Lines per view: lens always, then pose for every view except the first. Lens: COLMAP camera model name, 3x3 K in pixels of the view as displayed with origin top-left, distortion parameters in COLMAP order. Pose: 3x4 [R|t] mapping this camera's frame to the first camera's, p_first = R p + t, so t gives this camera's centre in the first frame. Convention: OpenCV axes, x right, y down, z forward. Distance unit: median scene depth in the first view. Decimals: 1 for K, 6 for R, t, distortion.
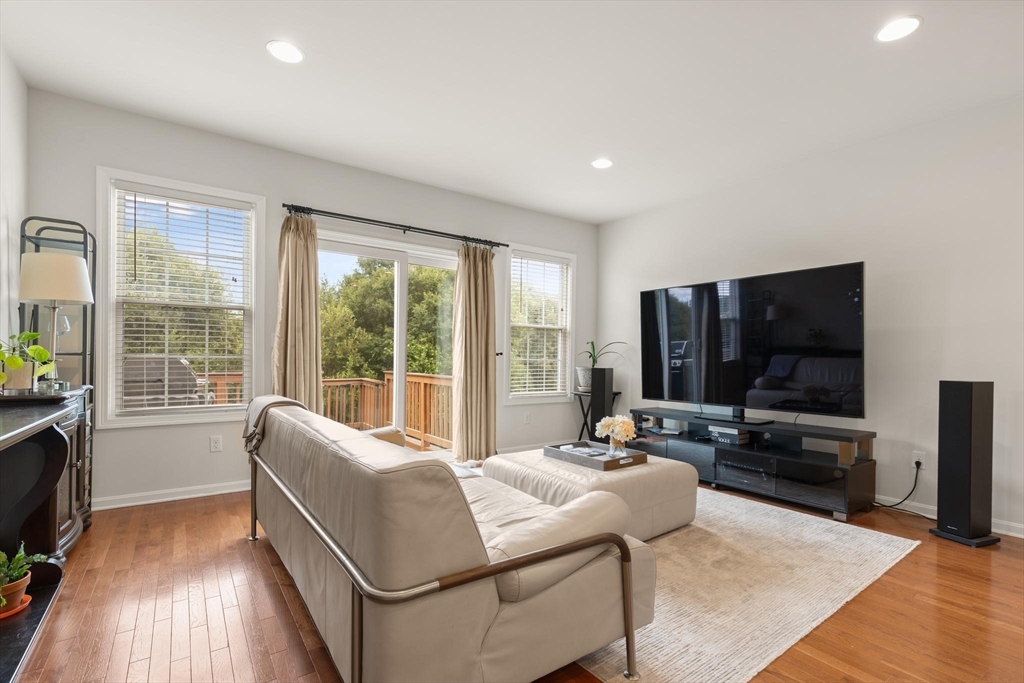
lens RADIAL K [[470.2, 0, 524.5], [0, 470.2, 359.9], [0, 0, 1]] dist [0.001043, 0.000311]
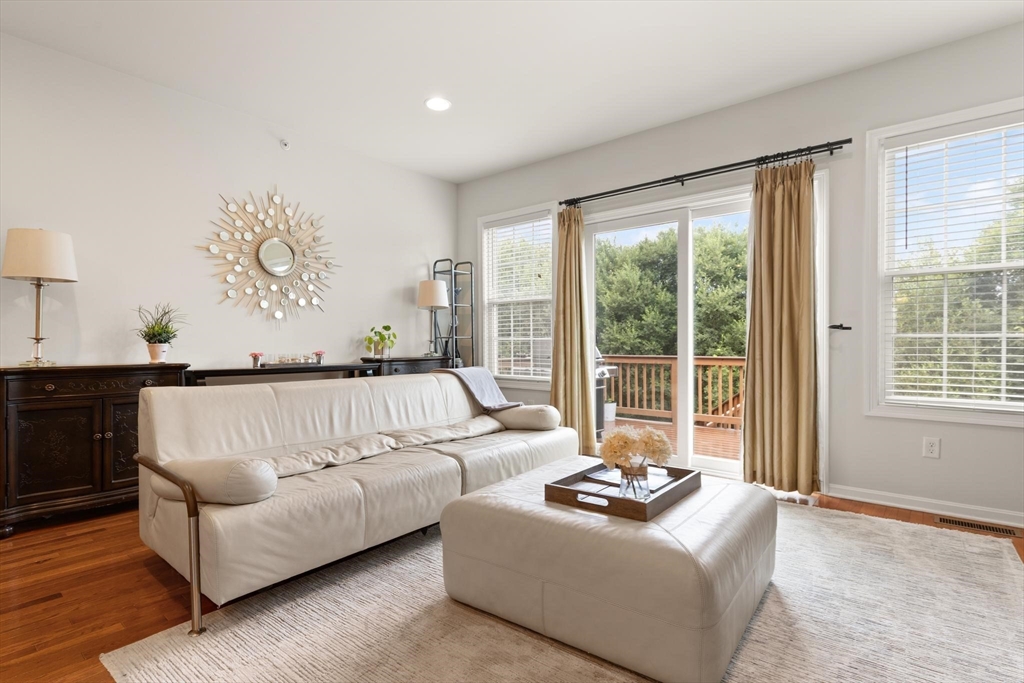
lens RADIAL K [[501.9, 0, 512.9], [0, 501.9, 347.6], [0, 0, 1]] dist [0.001241, 0.000472]
pose [[0.241874, -0.001946, -0.970306, 0.615333], [0.000870, 0.999998, -0.001789, 0.019553], [0.970307, -0.000412, 0.241875, 0.583872]]
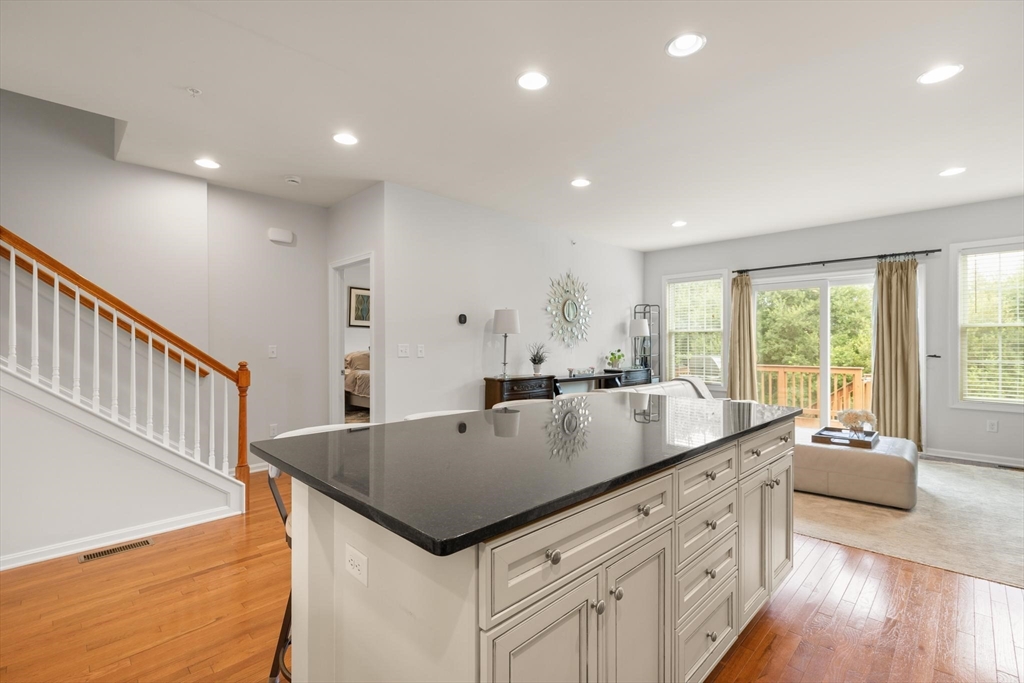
lens RADIAL K [[470.2, 0, 515.4], [0, 470.2, 342.3], [0, 0, 1]] dist [0.001043, 0.000311]
pose [[0.169518, -0.012858, -0.985443, 1.070788], [0.000265, 0.999915, -0.013002, -0.039126], [0.985527, 0.001943, 0.169507, -0.109435]]
